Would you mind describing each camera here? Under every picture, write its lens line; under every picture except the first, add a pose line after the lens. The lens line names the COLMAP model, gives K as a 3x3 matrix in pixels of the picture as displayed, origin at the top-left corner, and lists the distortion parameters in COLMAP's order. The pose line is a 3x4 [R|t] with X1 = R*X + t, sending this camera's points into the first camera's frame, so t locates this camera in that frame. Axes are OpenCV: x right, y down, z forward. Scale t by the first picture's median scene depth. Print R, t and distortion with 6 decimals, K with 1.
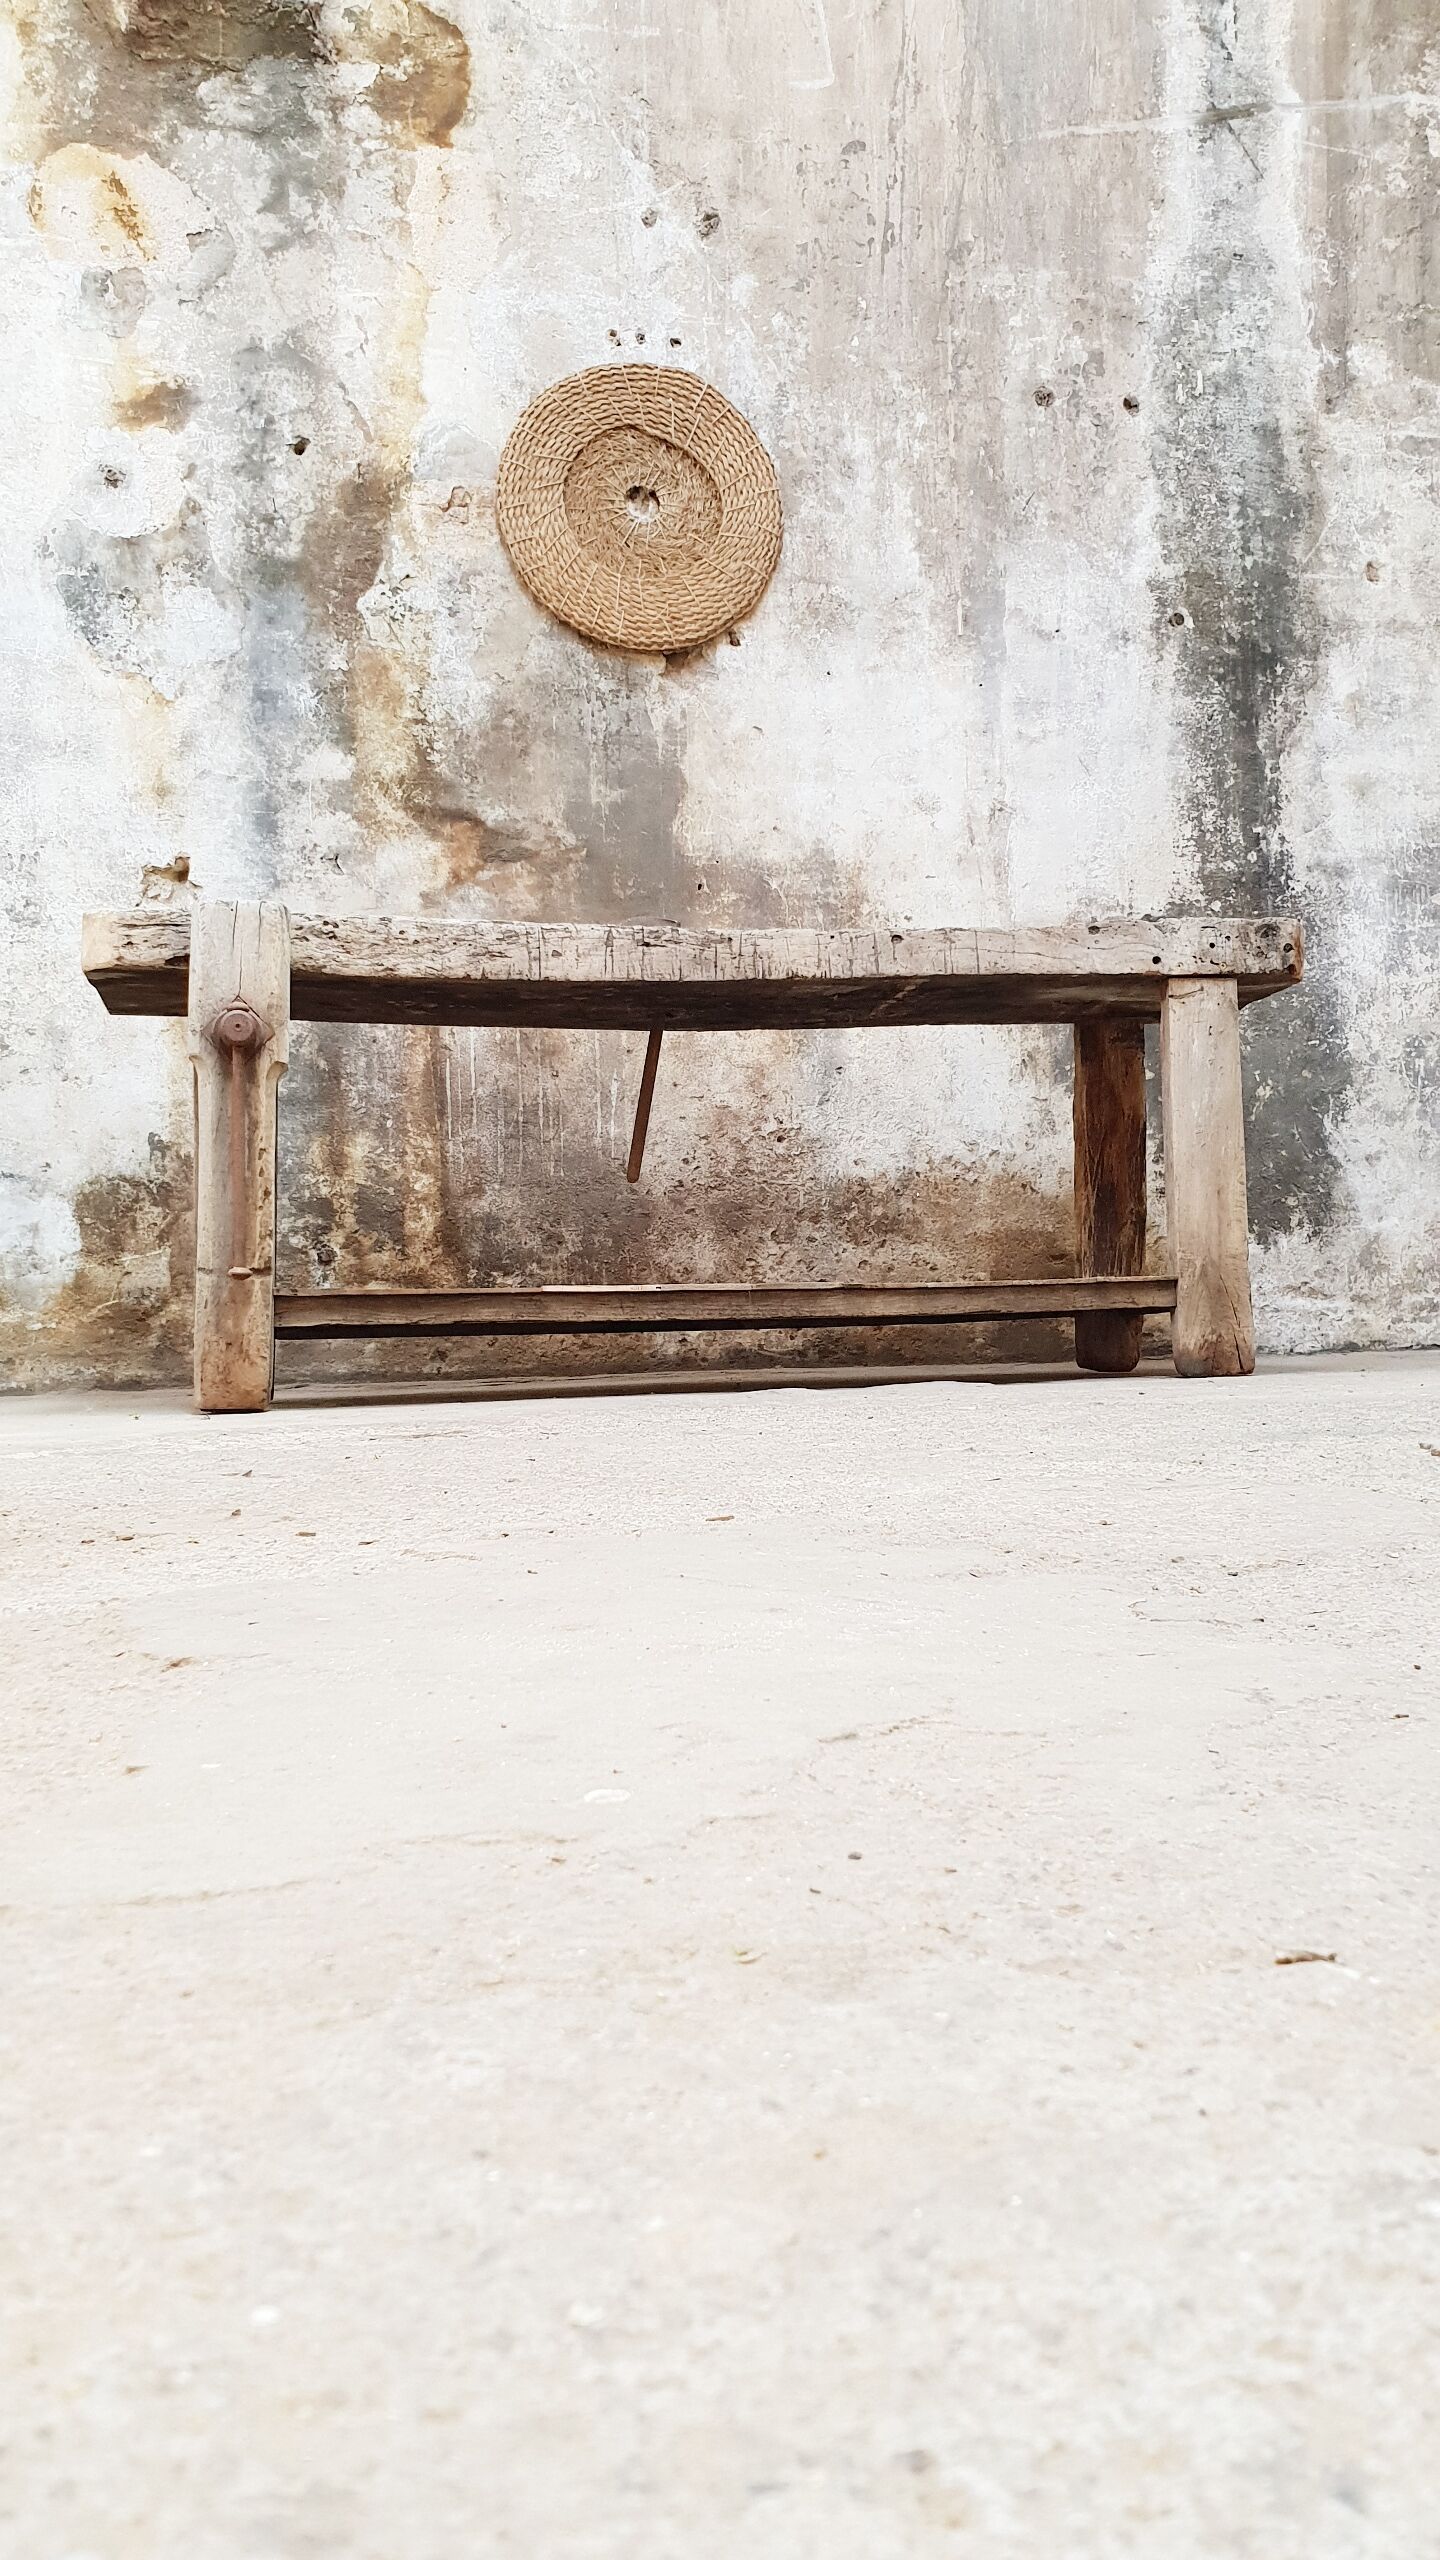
lens RADIAL K [[2016.4, 0, 746.2], [0, 2016.4, 1275.5], [0, 0, 1]] dist [0.170251, -0.483241]
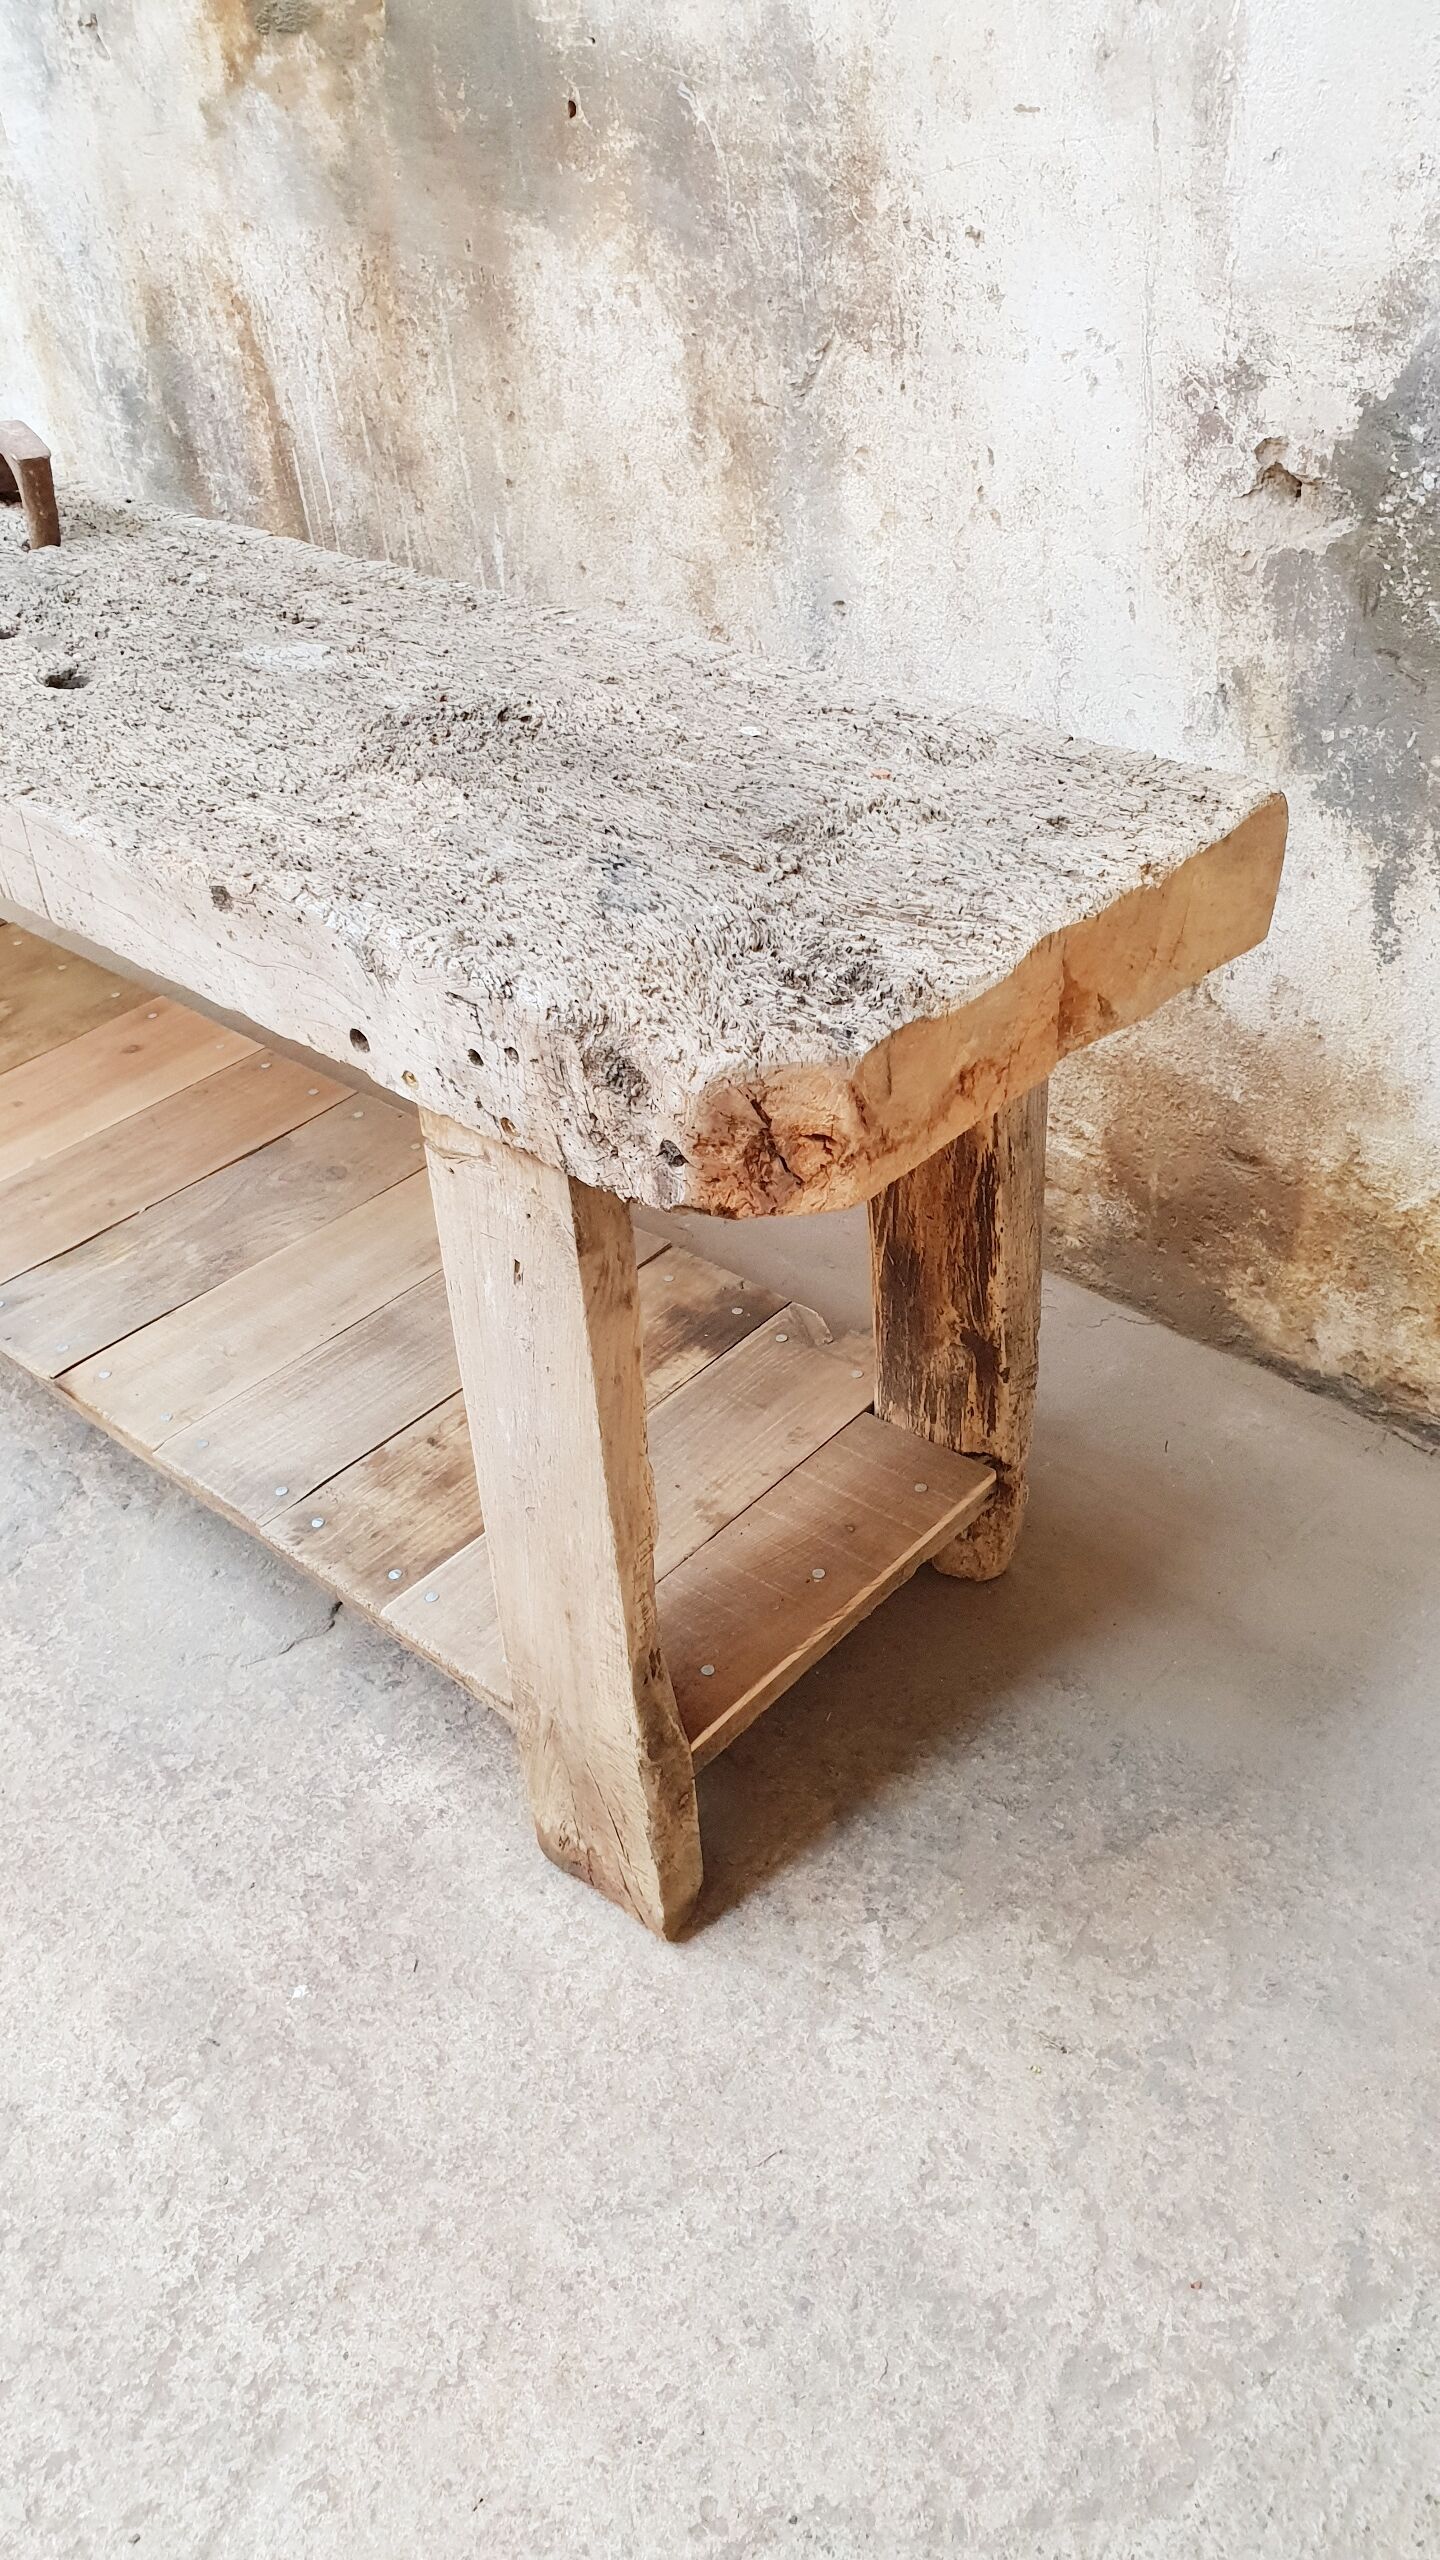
lens RADIAL K [[2008.9, 0, 758.6], [0, 2008.9, 1311.4], [0, 0, 1]] dist [0.023819, -0.007913]
pose [[0.591272, 0.496342, -0.635643, 0.398813], [0.067195, 0.755117, 0.652138, -0.281143], [0.803668, -0.428303, 0.413128, 0.769861]]
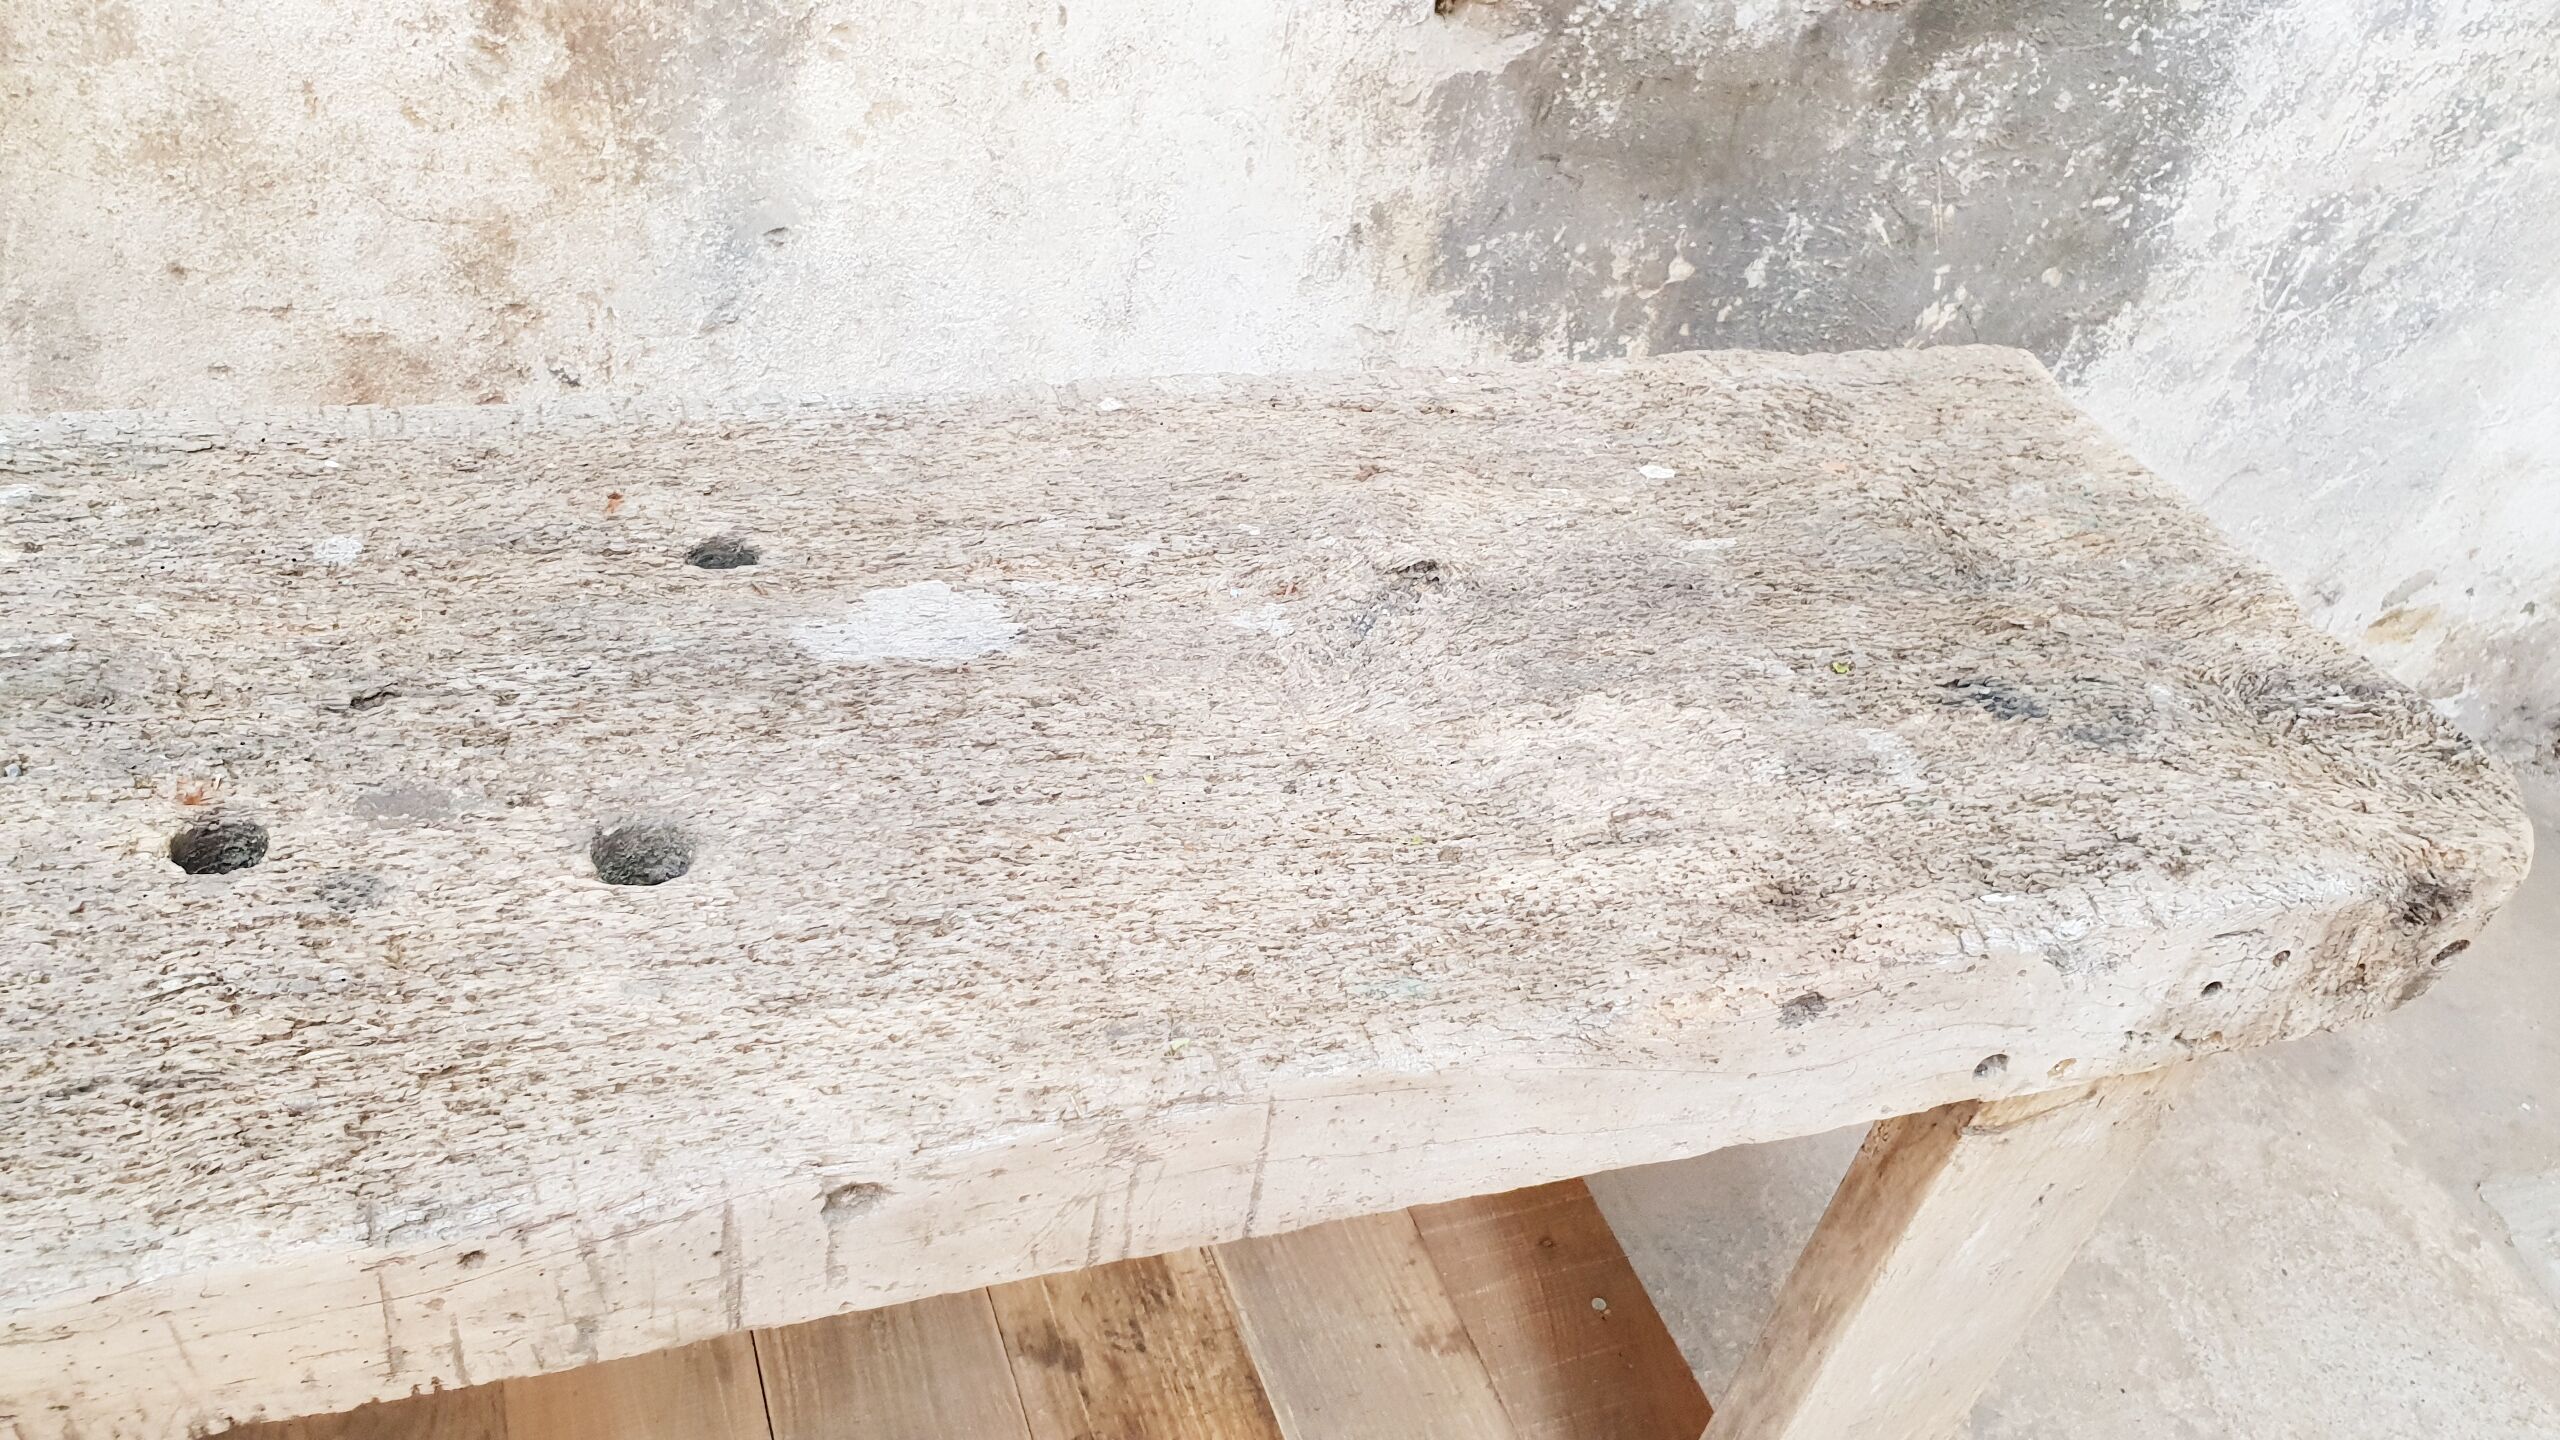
lens RADIAL K [[2046.8, 0, 1218.9], [0, 2046.8, 714.5], [0, 0, 1]] dist [0.078931, -0.122353]
pose [[0.974259, 0.079184, 0.211069, 0.053253], [-0.198563, 0.744727, 0.637146, -0.271486], [-0.106737, -0.662655, 0.741279, 0.737111]]
